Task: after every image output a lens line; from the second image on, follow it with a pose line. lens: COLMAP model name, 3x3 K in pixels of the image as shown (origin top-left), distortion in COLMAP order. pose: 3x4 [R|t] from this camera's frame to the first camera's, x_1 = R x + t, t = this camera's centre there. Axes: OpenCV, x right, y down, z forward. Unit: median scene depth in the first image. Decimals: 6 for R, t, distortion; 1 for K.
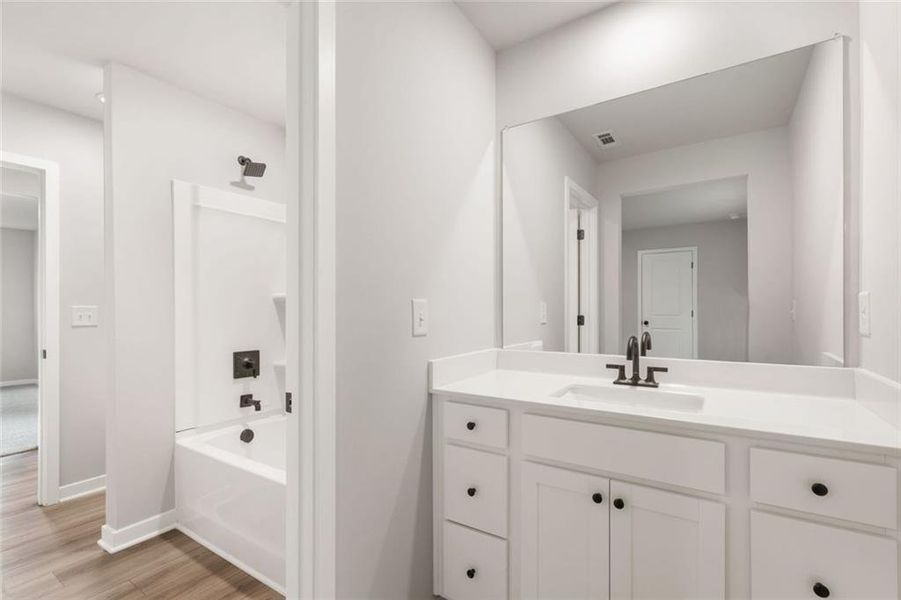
lens RADIAL K [[407.0, 0, 454.7], [0, 407.0, 304.3], [0, 0, 1]] dist [-0.001526, -0.000058]
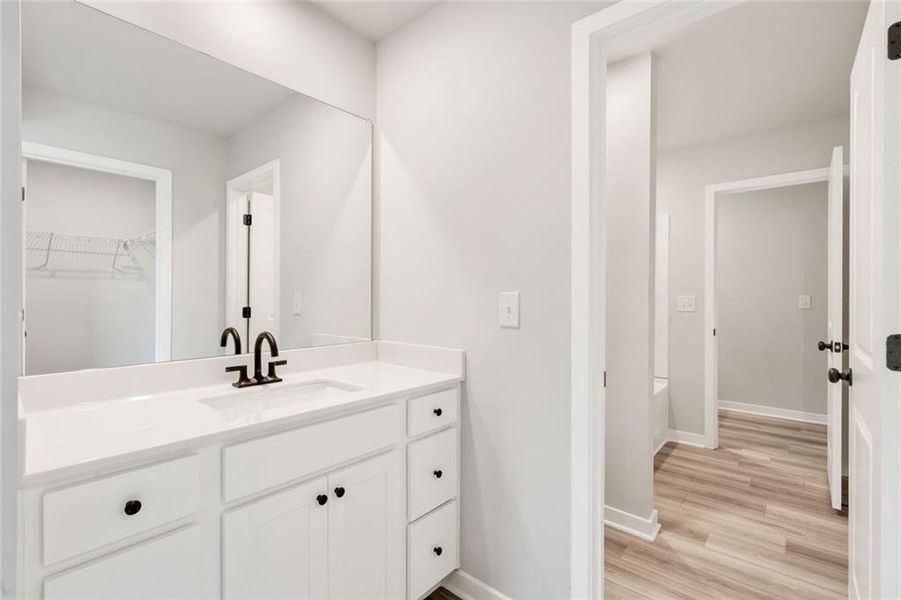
lens RADIAL K [[407.0, 0, 449.3], [0, 407.0, 300.0], [0, 0, 1]] dist [-0.001526, -0.000058]
pose [[0.138796, 0.007229, 0.990295, -0.433916], [-0.013962, 0.999888, -0.005342, 0.002927], [-0.990223, -0.013085, 0.138881, 0.438758]]
